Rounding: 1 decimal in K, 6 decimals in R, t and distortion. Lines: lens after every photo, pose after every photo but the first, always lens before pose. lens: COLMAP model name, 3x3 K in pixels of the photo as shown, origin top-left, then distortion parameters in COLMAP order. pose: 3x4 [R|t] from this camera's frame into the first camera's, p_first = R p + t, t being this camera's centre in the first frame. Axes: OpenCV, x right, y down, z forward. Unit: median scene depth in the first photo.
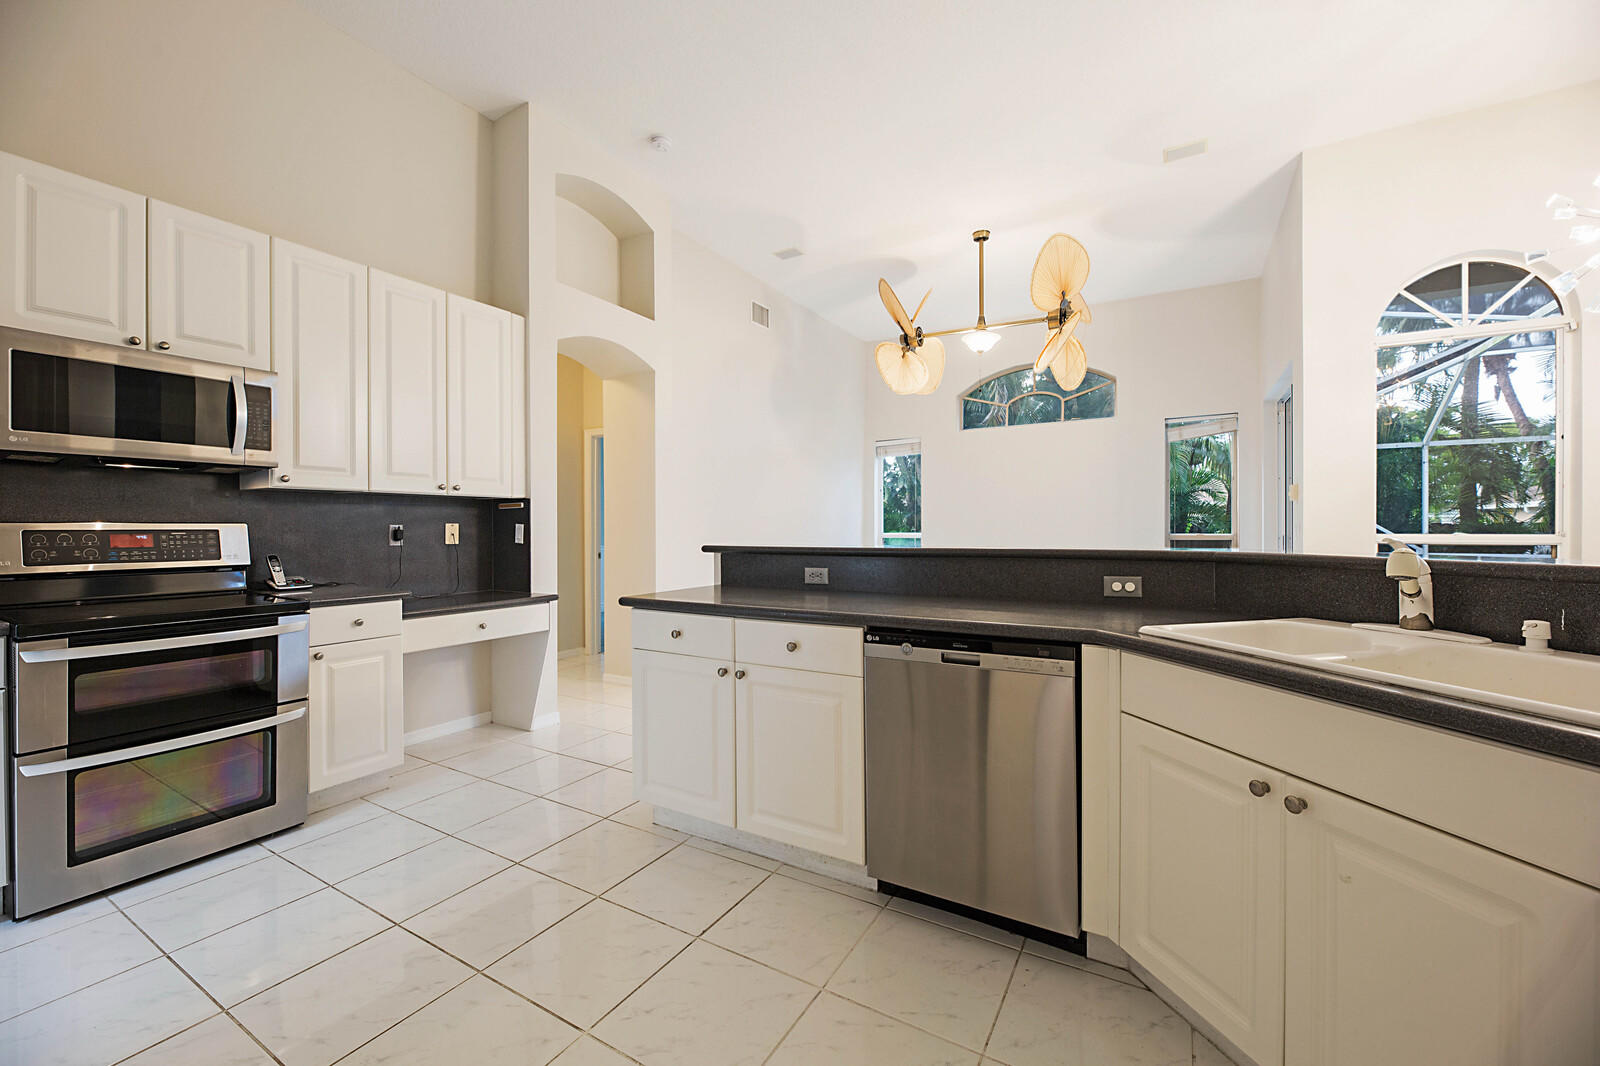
lens RADIAL K [[642.3, 0, 800.0], [0, 642.3, 533.0], [0, 0, 1]] dist [0.006320, -0.000035]
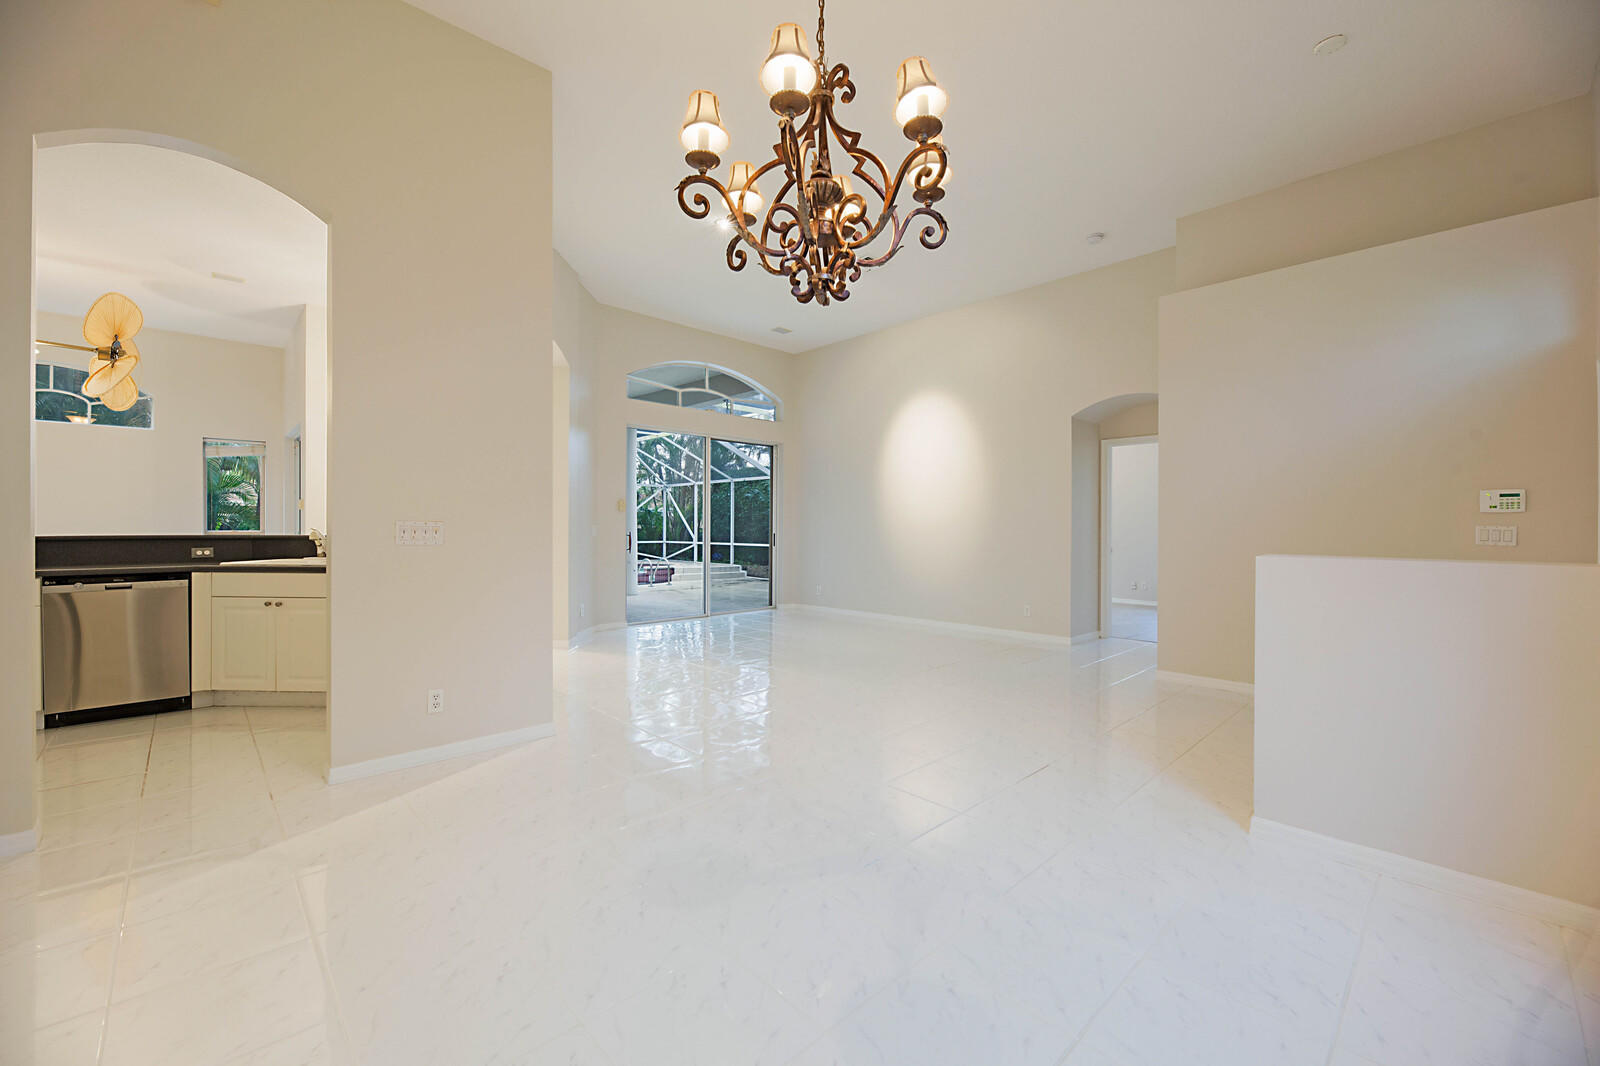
lens RADIAL K [[613.4, 0, 824.6], [0, 613.4, 532.5], [0, 0, 1]] dist [-0.000389, -0.008659]
pose [[0.231905, 0.000093, 0.972738, -0.665169], [-0.000826, 1.000000, 0.000101, 0.011738], [-0.972738, -0.000827, 0.231905, -0.995286]]
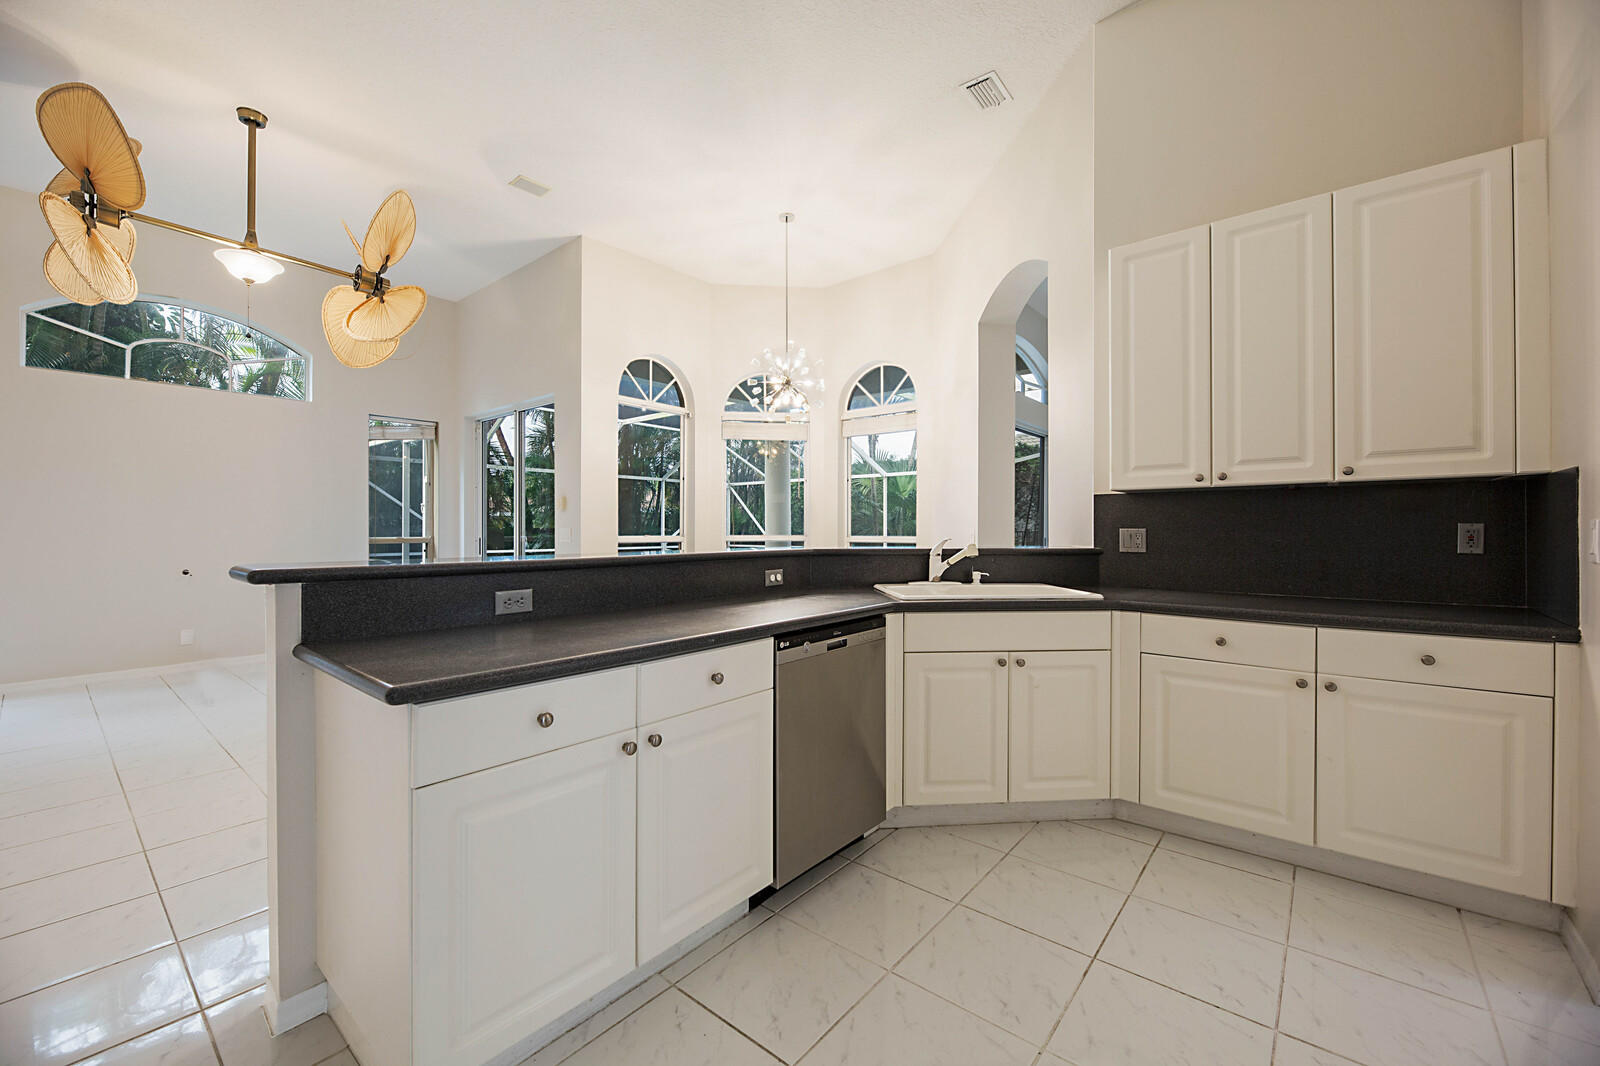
lens RADIAL K [[642.3, 0, 800.0], [0, 642.3, 533.0], [0, 0, 1]] dist [0.006320, -0.000035]
pose [[0.167505, -0.001591, 0.985870, -0.555804], [0.007002, 0.999975, 0.000424, -0.006037], [-0.985846, 0.006833, 0.167512, 0.519380]]
